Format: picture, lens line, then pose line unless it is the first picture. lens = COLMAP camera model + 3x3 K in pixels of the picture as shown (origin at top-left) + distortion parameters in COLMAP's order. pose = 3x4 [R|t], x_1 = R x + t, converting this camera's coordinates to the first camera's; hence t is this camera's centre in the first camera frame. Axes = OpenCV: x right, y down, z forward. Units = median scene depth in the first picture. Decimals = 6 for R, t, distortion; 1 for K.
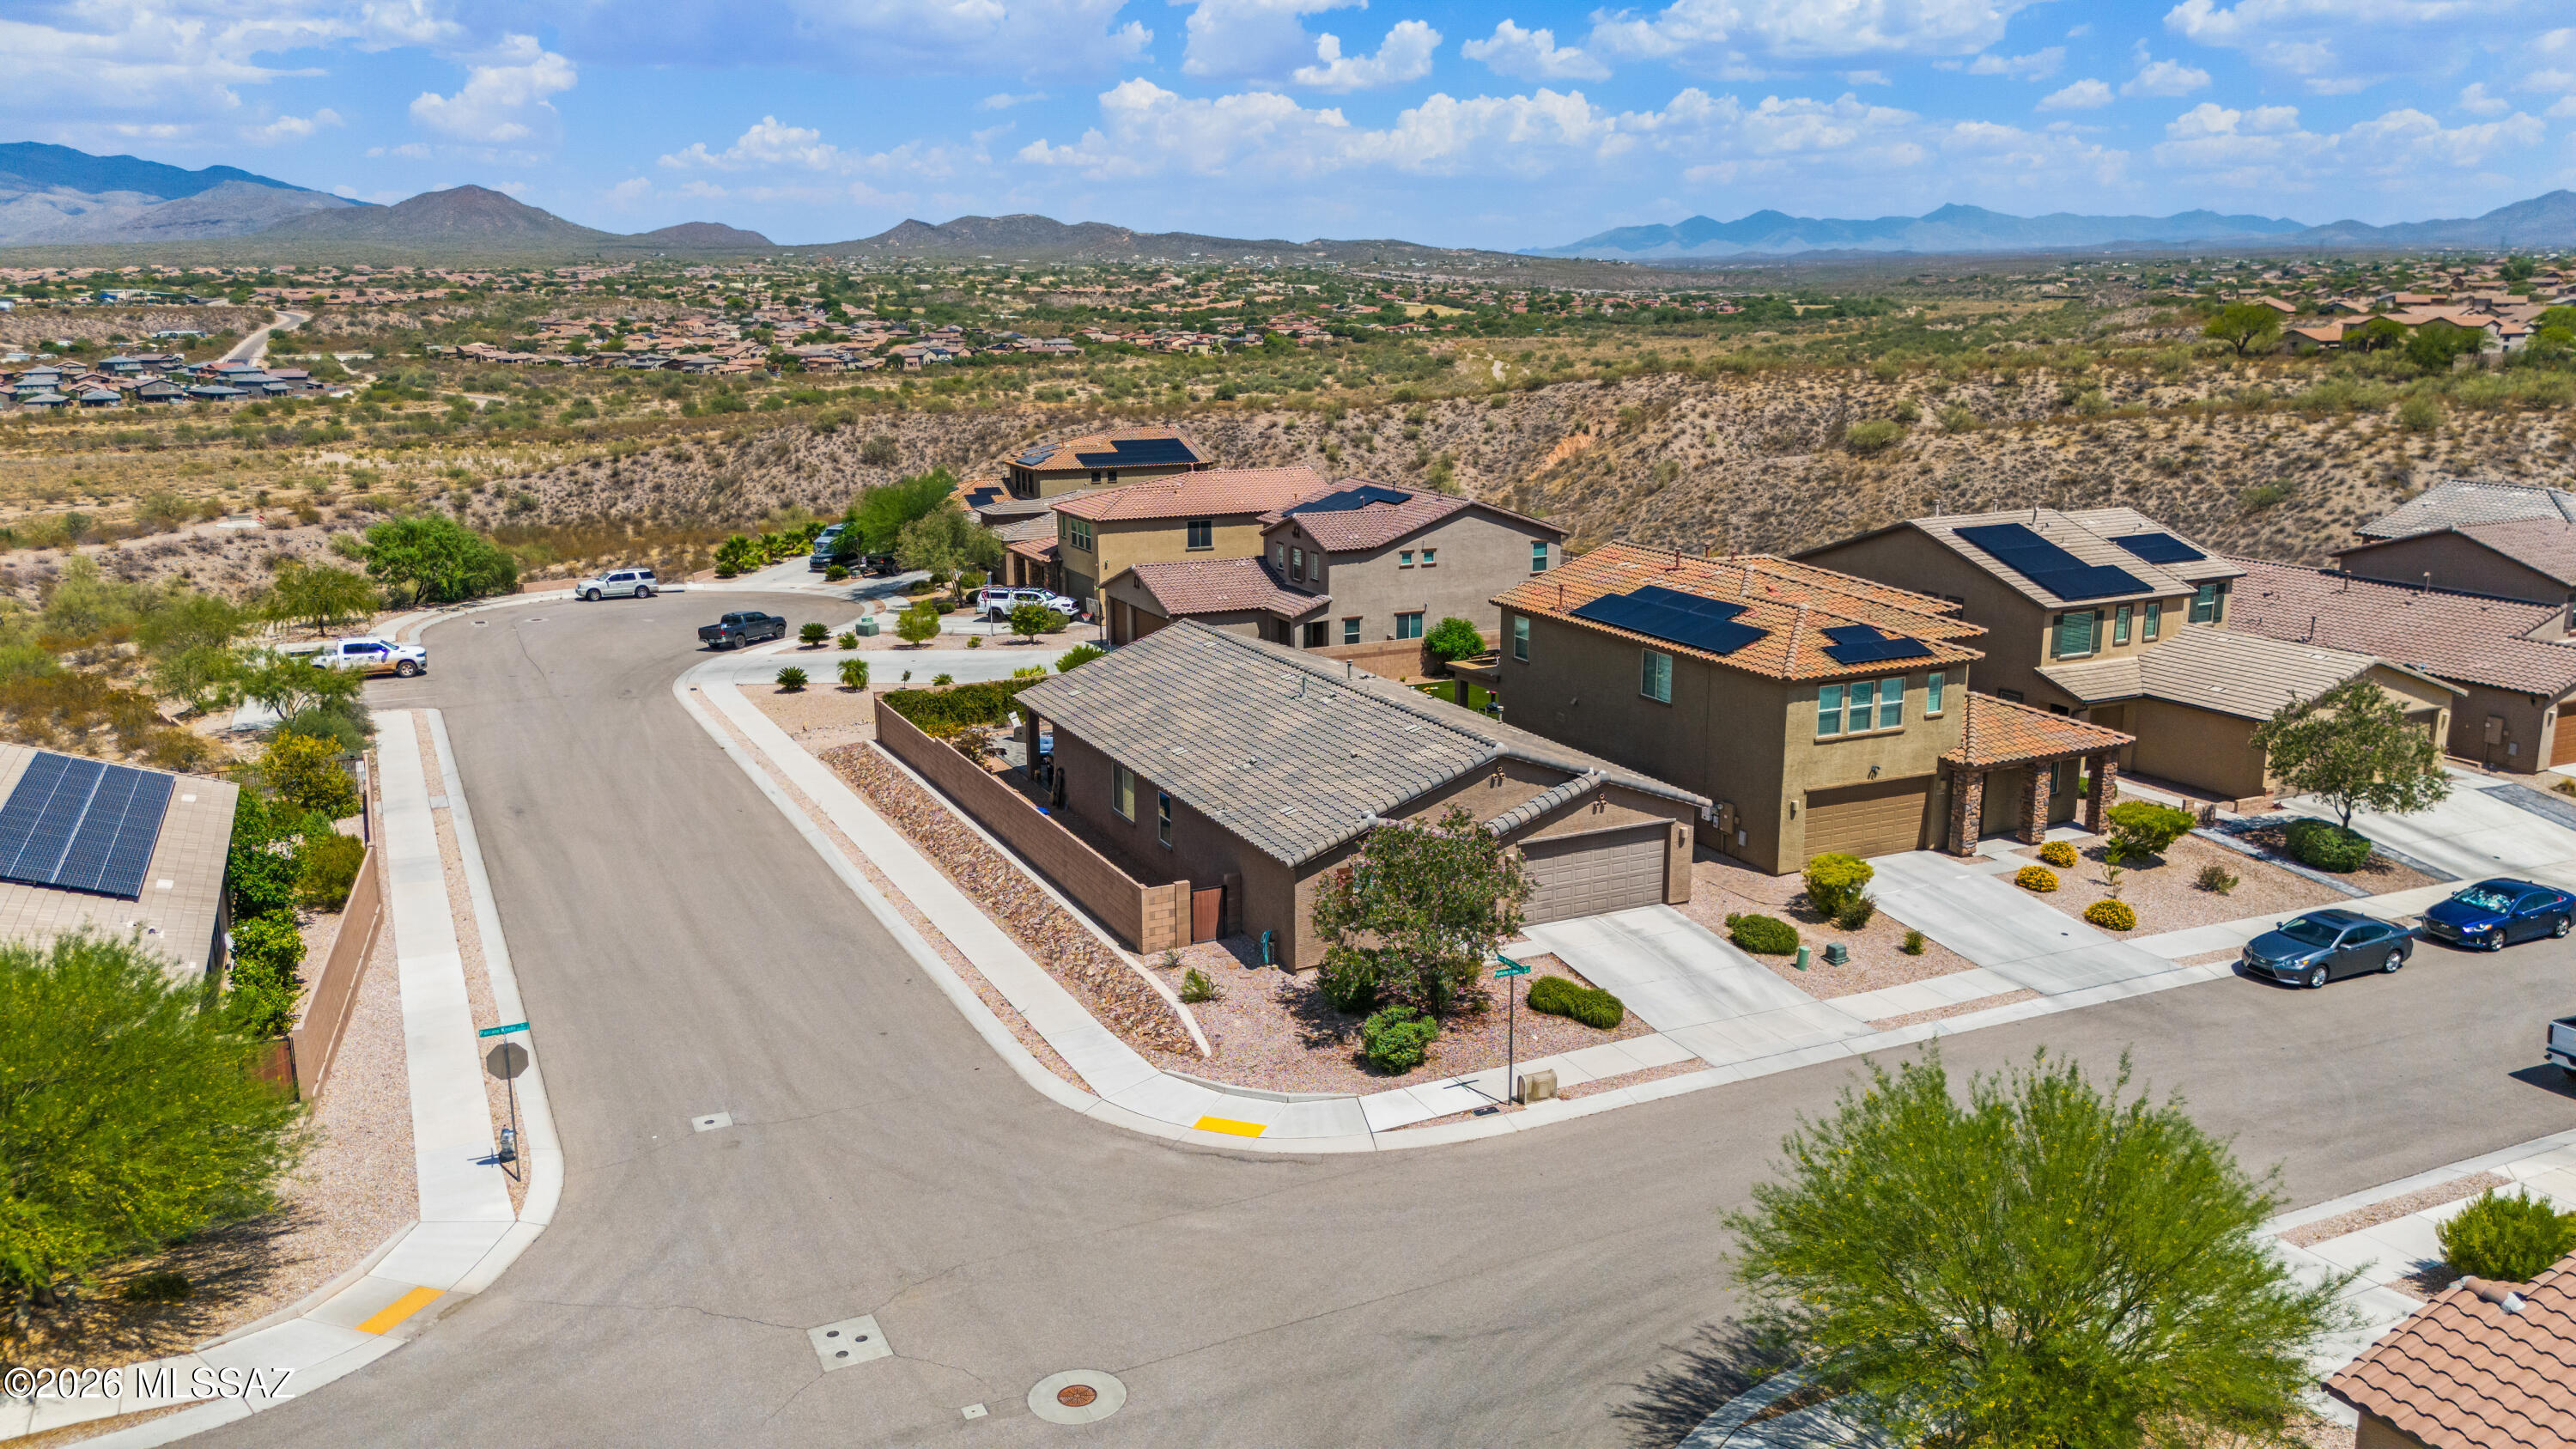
lens RADIAL K [[1888.7, 0, 1288.0], [0, 1888.7, 724.5], [0, 0, 1]] dist [0.084435, -0.097141]
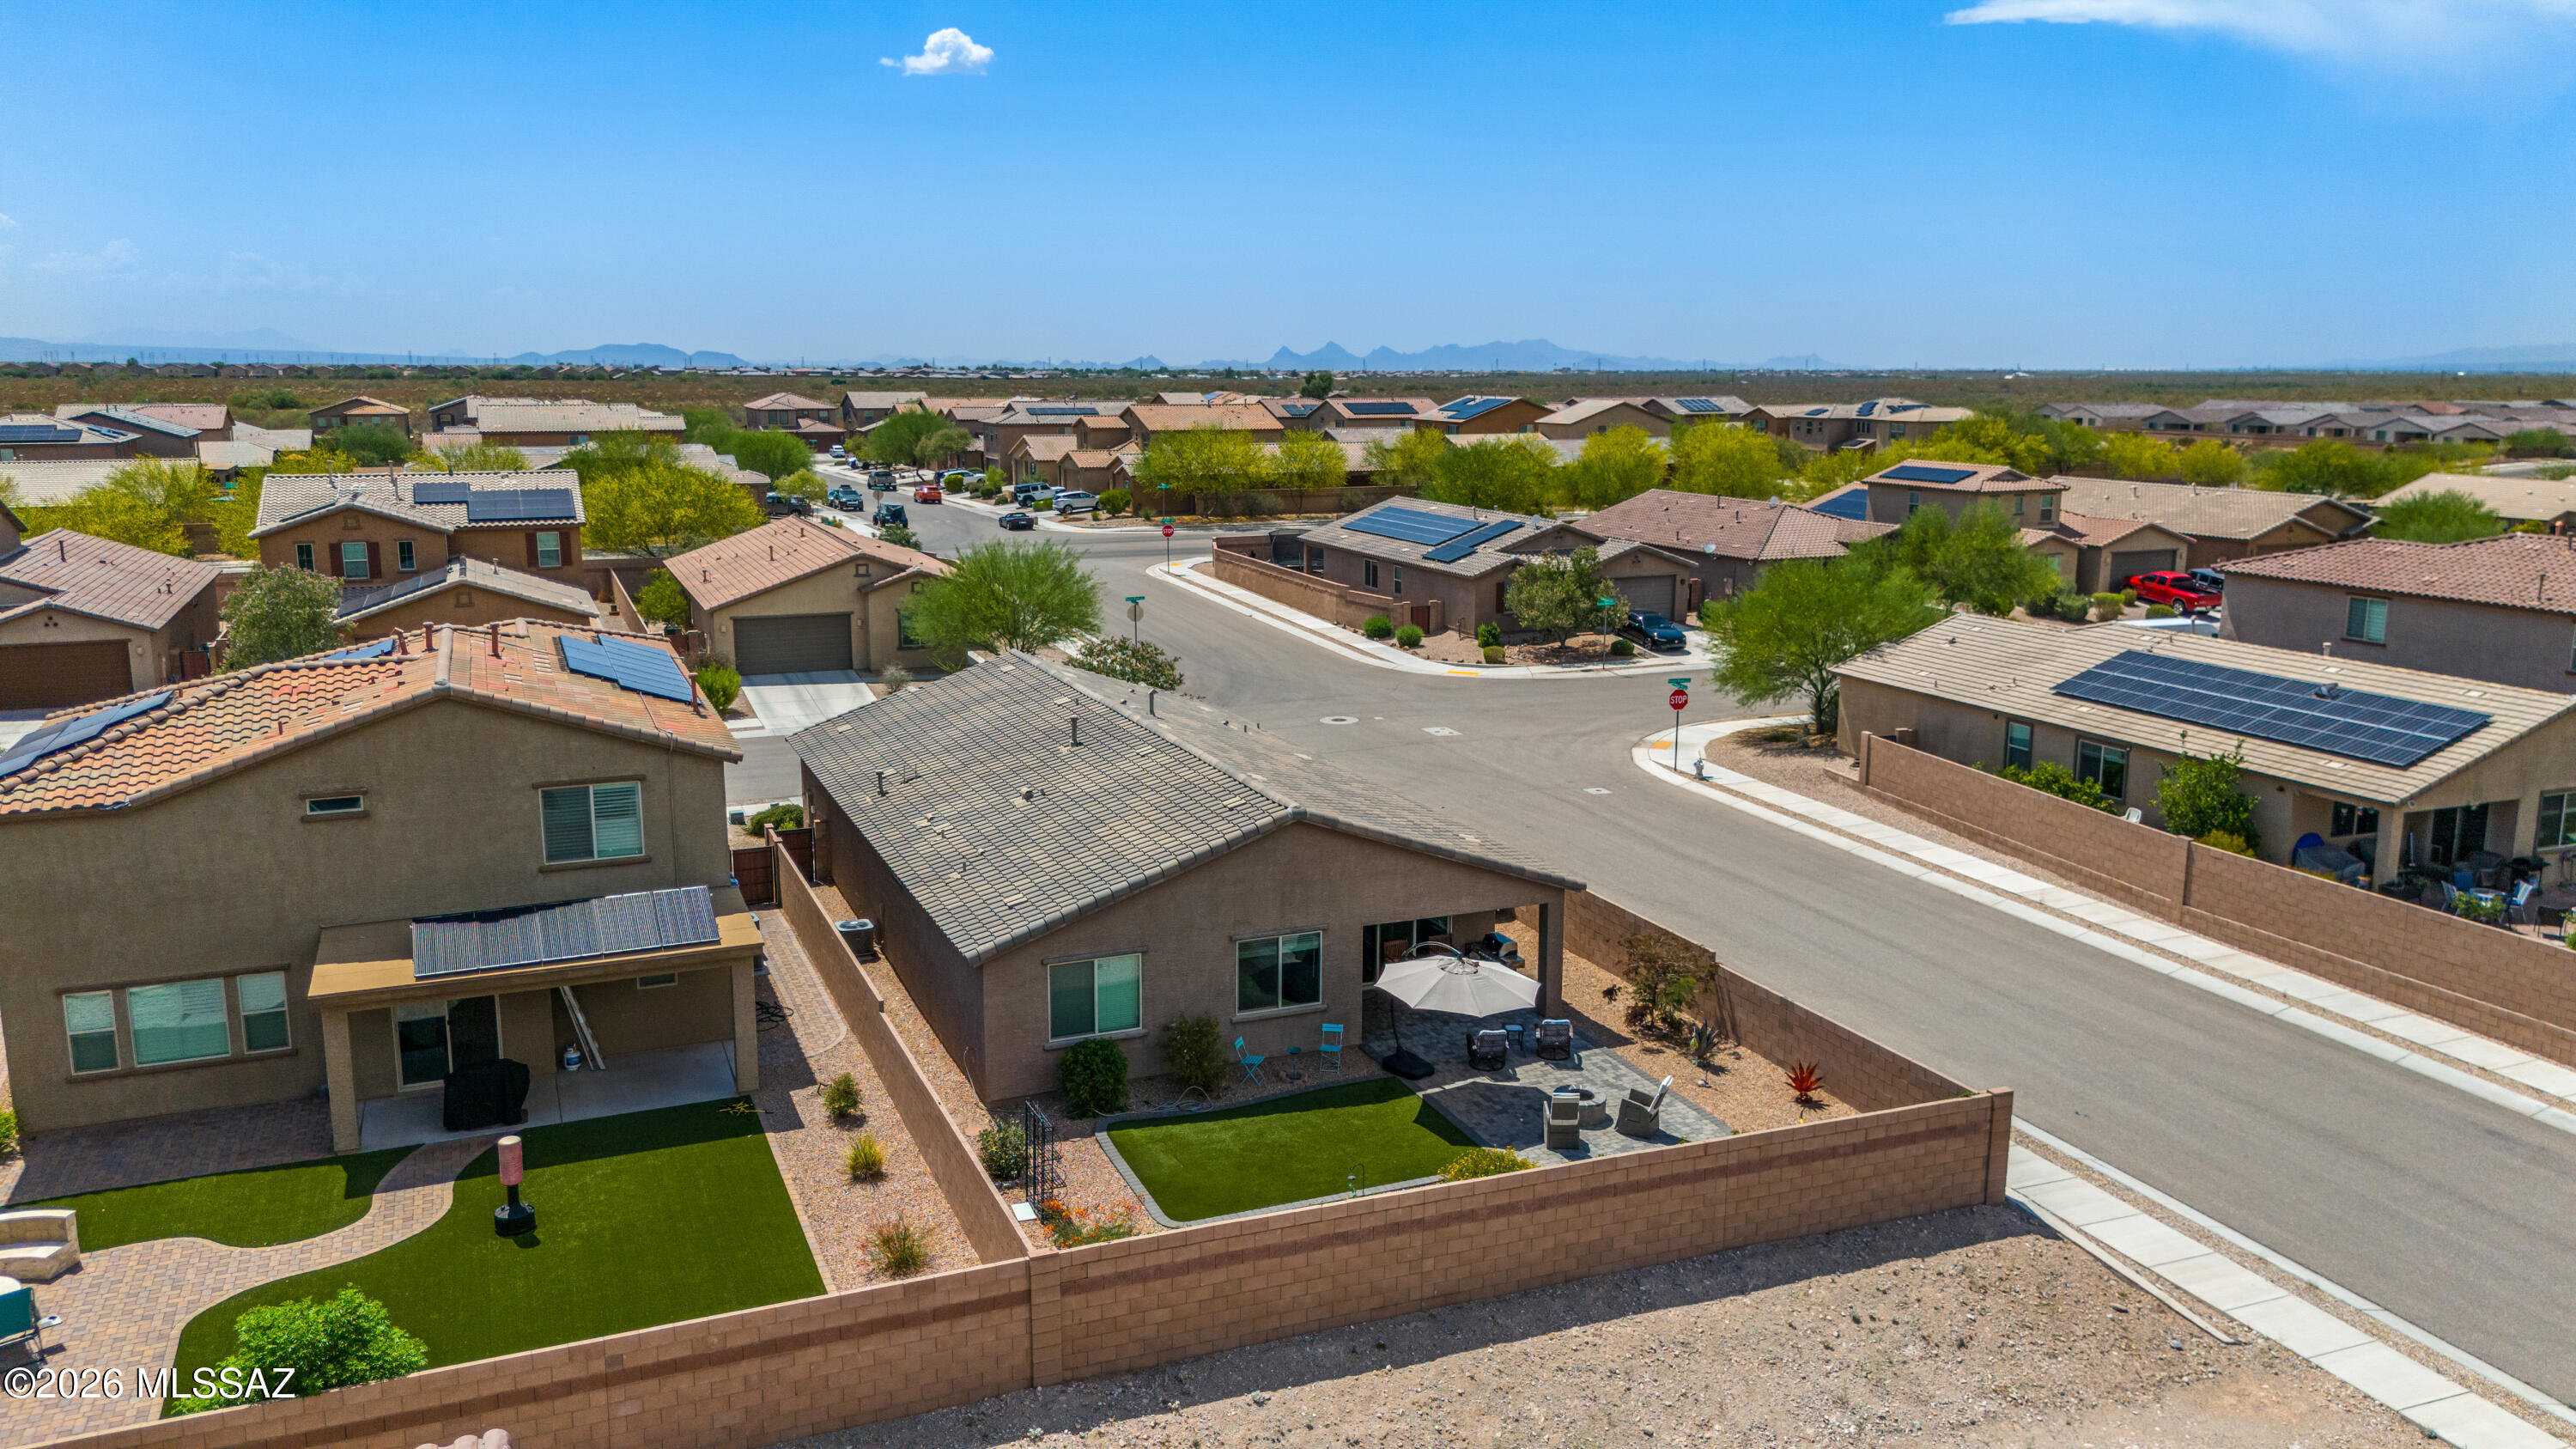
lens RADIAL K [[1888.7, 0, 1288.0], [0, 1888.7, 724.5], [0, 0, 1]] dist [0.084435, -0.097141]
pose [[-0.998154, -0.009456, 0.059996, -0.053934], [0.015665, 0.914308, 0.404717, -0.190126], [-0.058682, 0.404910, -0.912472, 0.954254]]
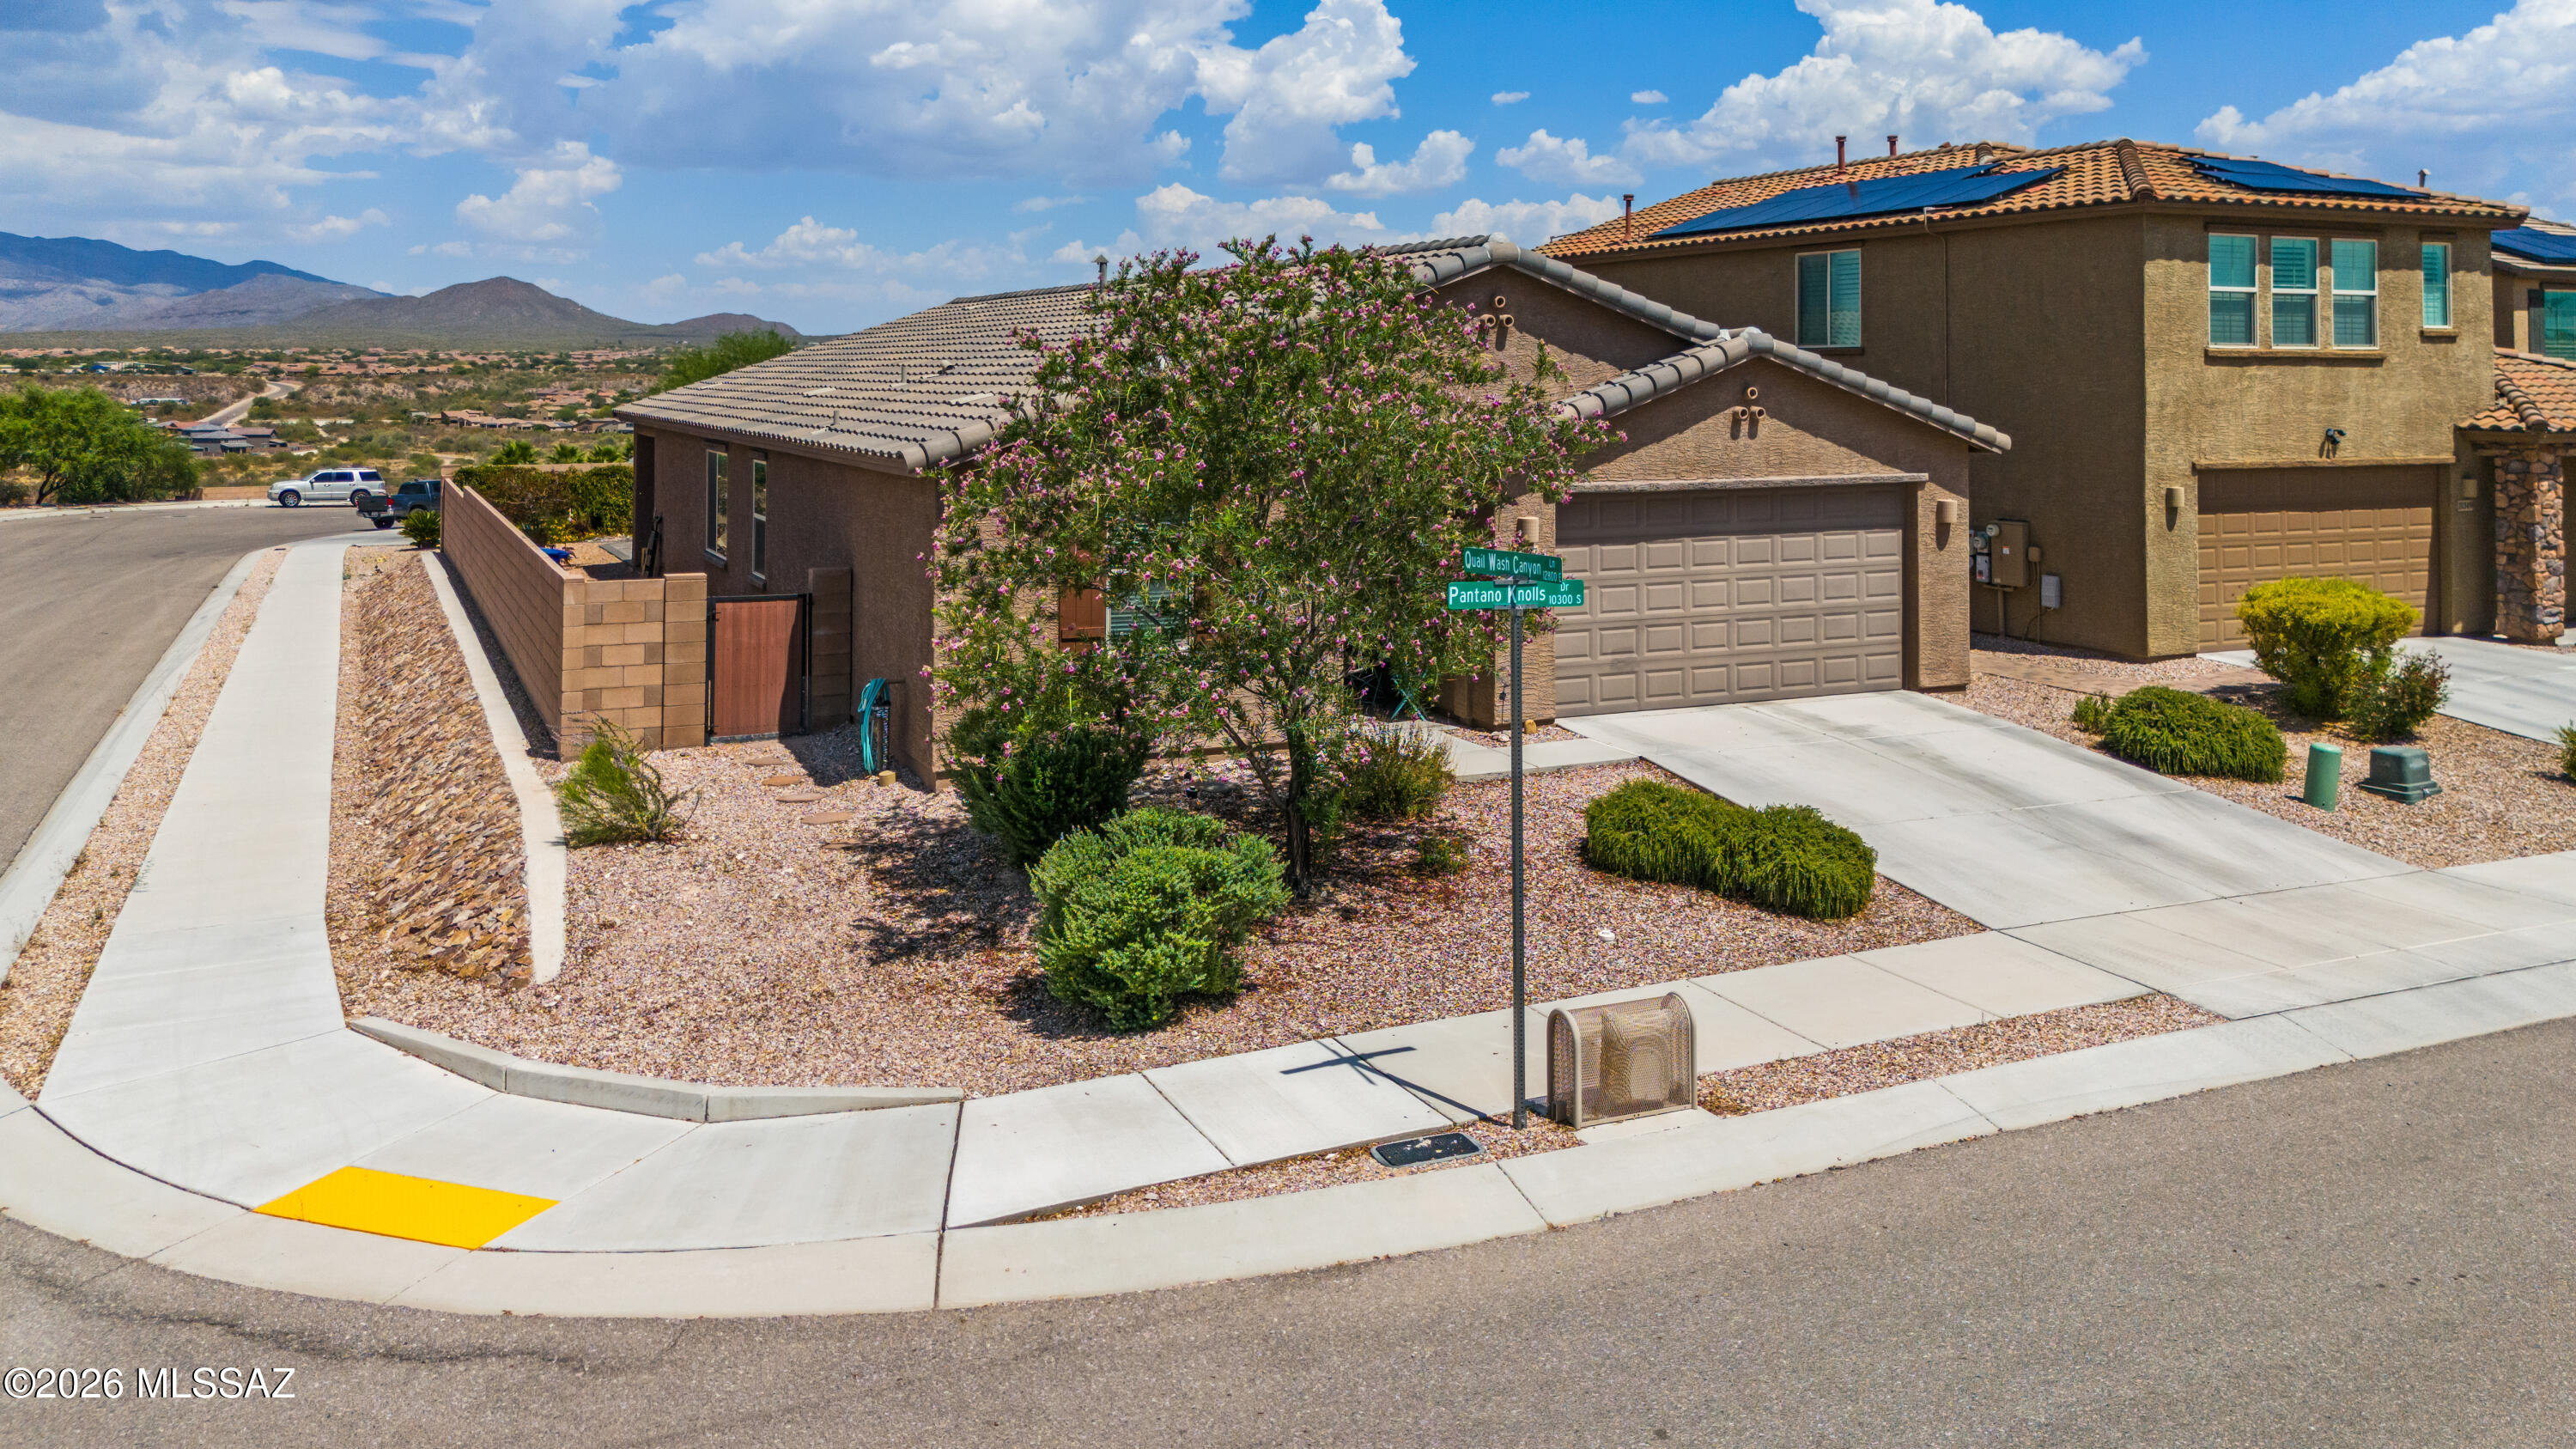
lens RADIAL K [[1988.1, 0, 1296.8], [0, 1988.1, 368.8], [0, 0, 1]] dist [0.030342, -0.005150]
pose [[0.999900, 0.006406, -0.012630, 0.034840], [-0.009142, 0.973103, -0.230190, 0.063518], [0.010816, 0.230282, 0.973064, 0.276875]]
